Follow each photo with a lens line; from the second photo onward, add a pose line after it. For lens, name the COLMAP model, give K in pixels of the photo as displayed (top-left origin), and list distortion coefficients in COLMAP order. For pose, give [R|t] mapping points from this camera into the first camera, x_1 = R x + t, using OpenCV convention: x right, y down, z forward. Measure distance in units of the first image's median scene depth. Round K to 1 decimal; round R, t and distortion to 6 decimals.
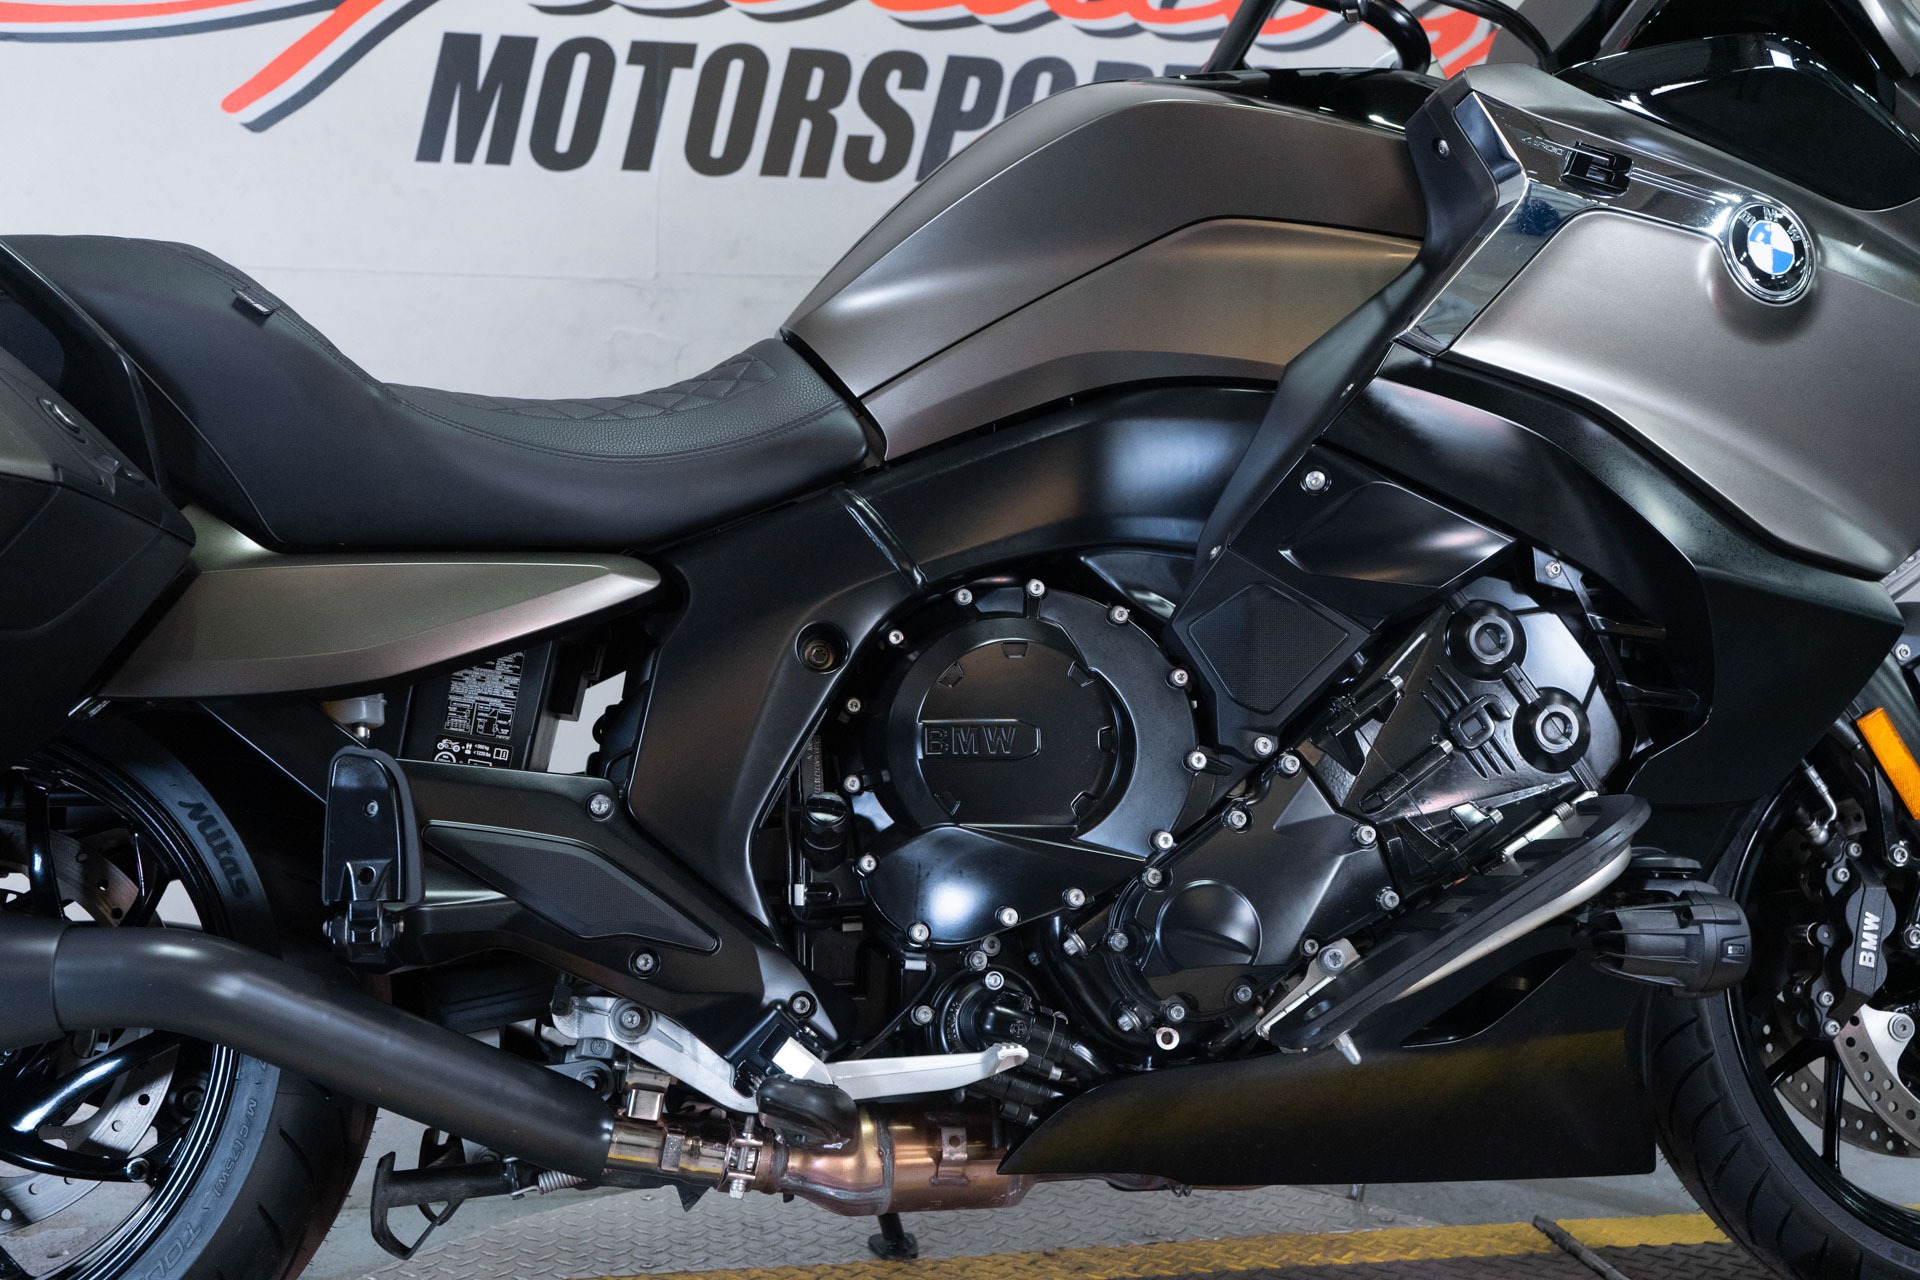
lens RADIAL K [[1946.7, 0, 959.3], [0, 1946.7, 625.7], [0, 0, 1]] dist [0.014529, 0.000000]
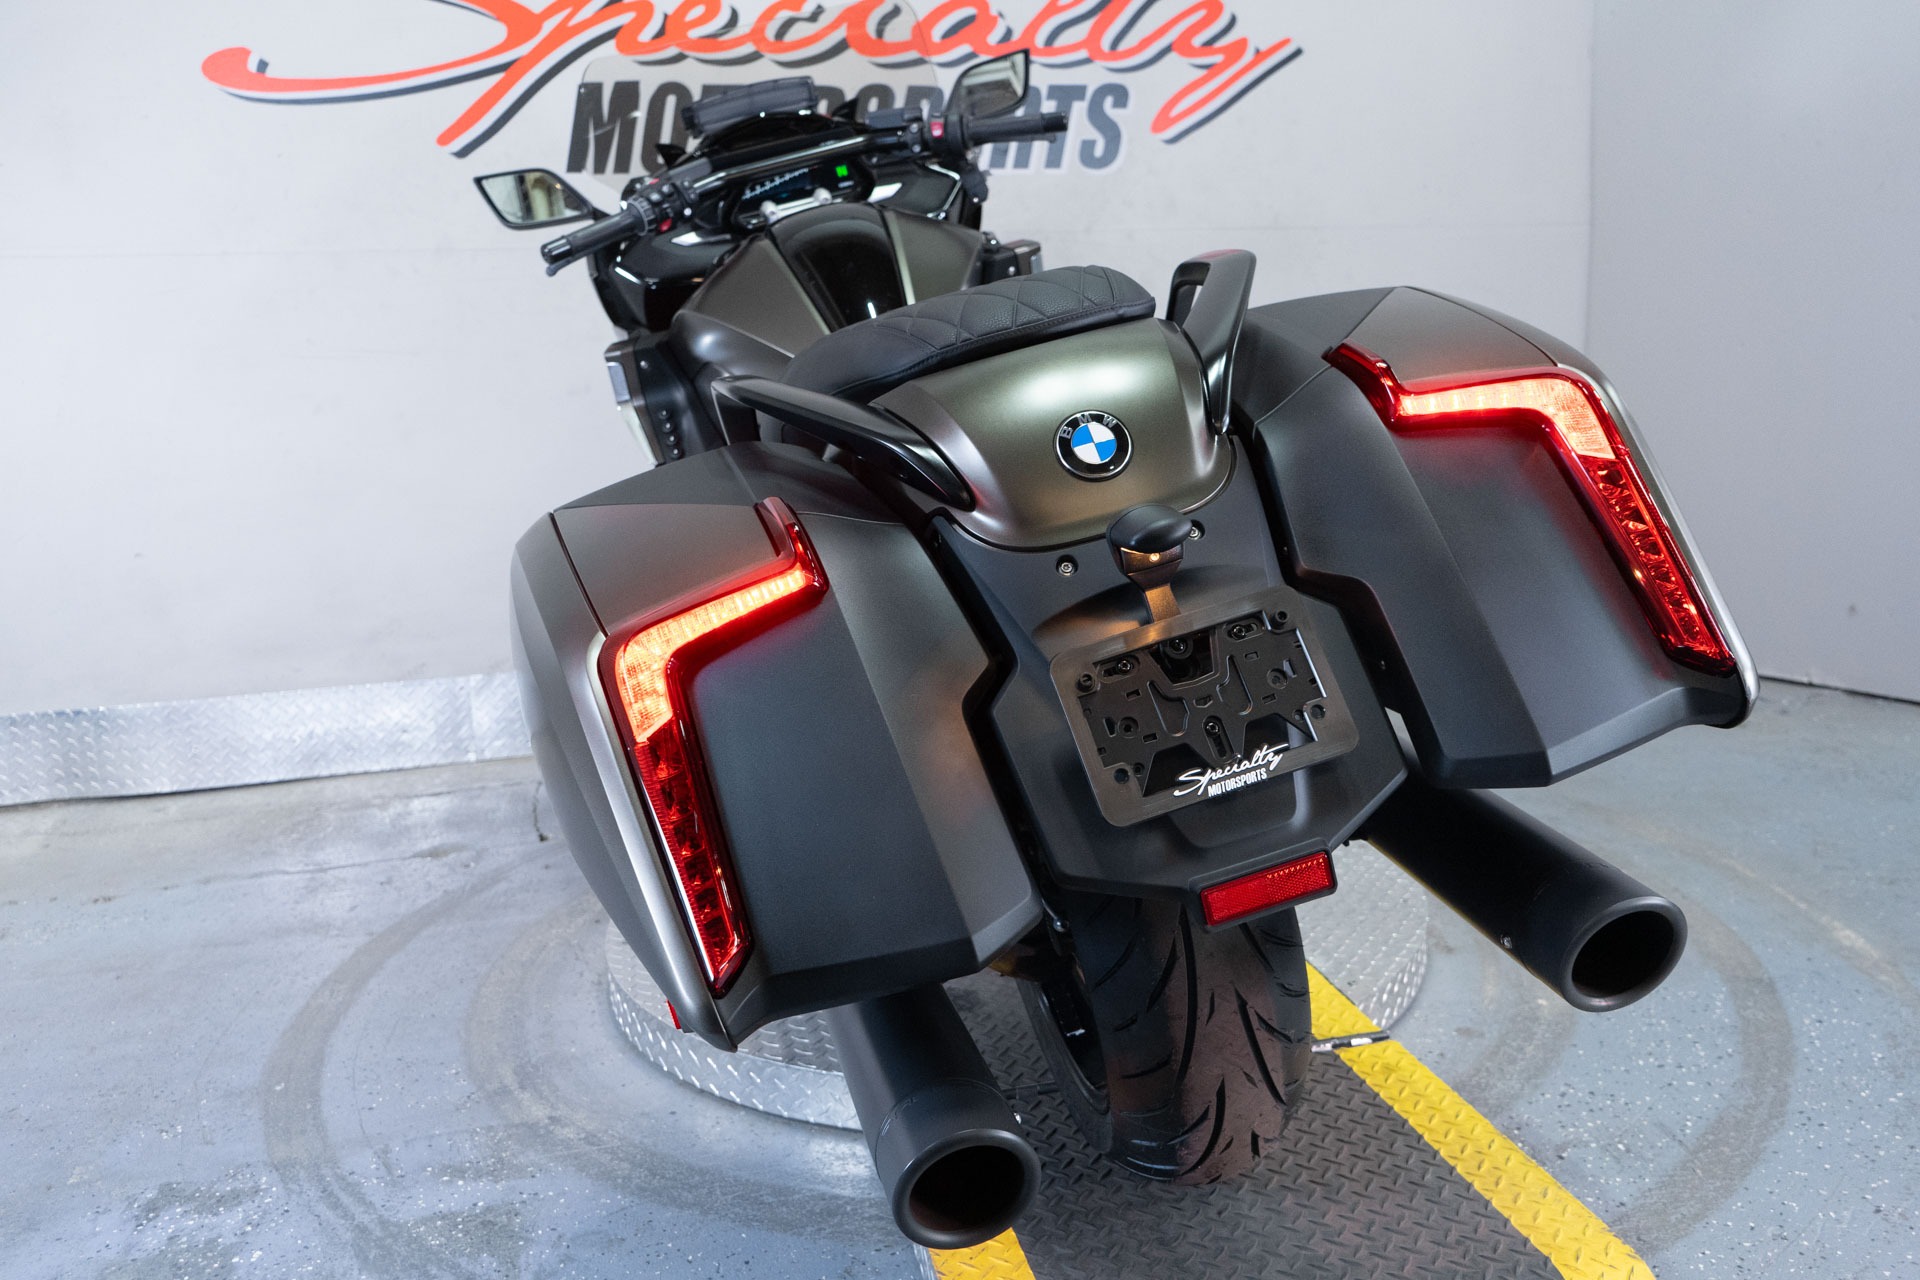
lens RADIAL K [[1535.0, 0, 979.4], [0, 1535.0, 625.6], [0, 0, 1]] dist [-0.018231, 0.030995]
pose [[0.994882, -0.057682, 0.082963, -0.076635], [0.043831, 0.986139, 0.160029, -0.065932], [-0.091044, -0.155574, 0.983620, -0.260750]]
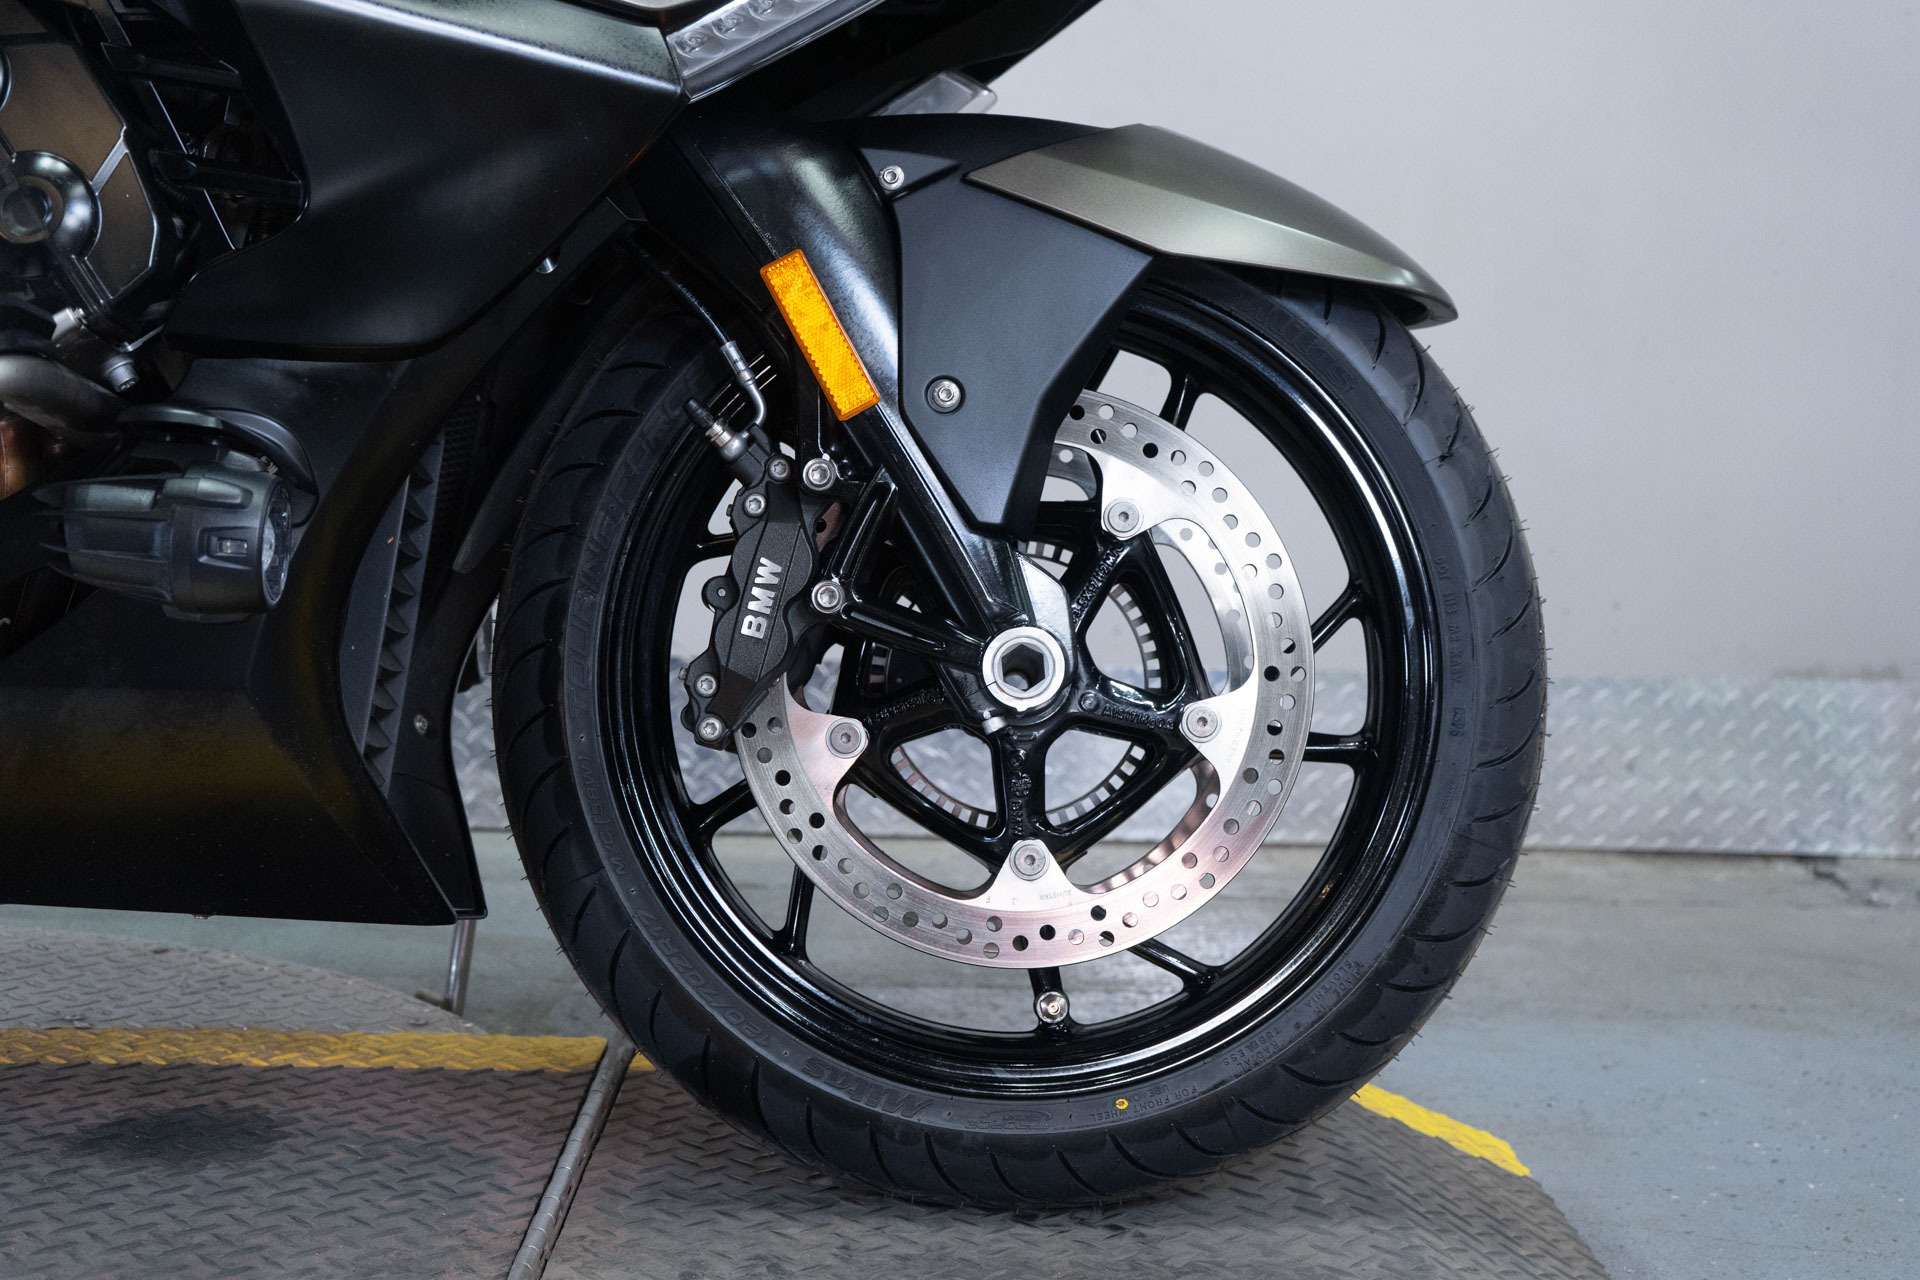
lens RADIAL K [[2503.0, 0, 953.6], [0, 2503.0, 641.5], [0, 0, 1]] dist [0.018566, 0.000000]
pose [[0.991845, 0.042800, -0.120049, 0.334609], [-0.032653, 0.995824, 0.085254, 0.053045], [0.123196, -0.080639, 0.989101, 0.085551]]
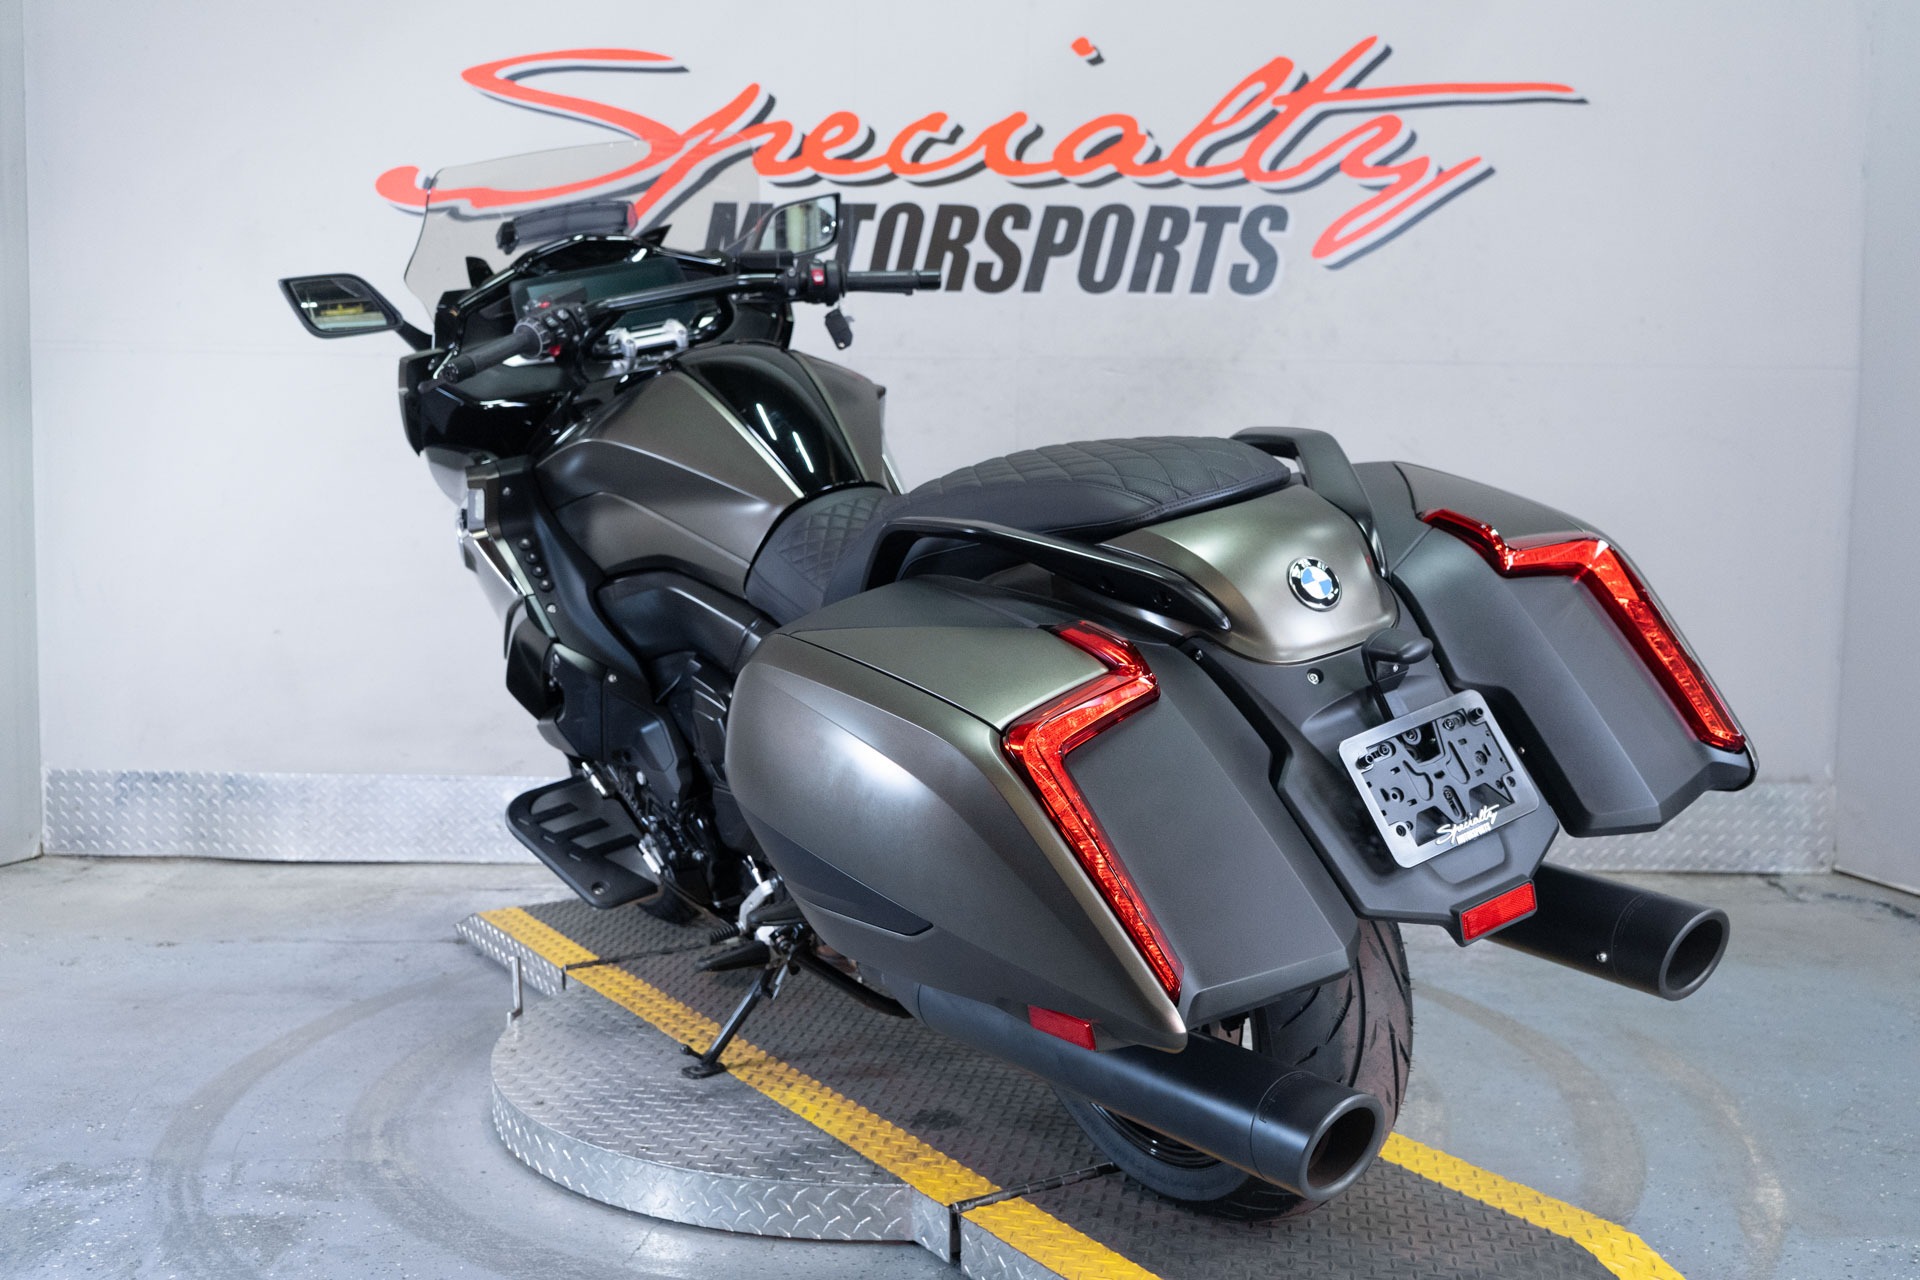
lens RADIAL K [[1870.3, 0, 974.6], [0, 1870.3, 626.0], [0, 0, 1]] dist [0.012802, 0.000000]
pose [[0.983871, 0.022607, -0.177446, 0.204436], [-0.011202, 0.997821, 0.065015, -0.069082], [0.178529, -0.061978, 0.981981, -0.425989]]
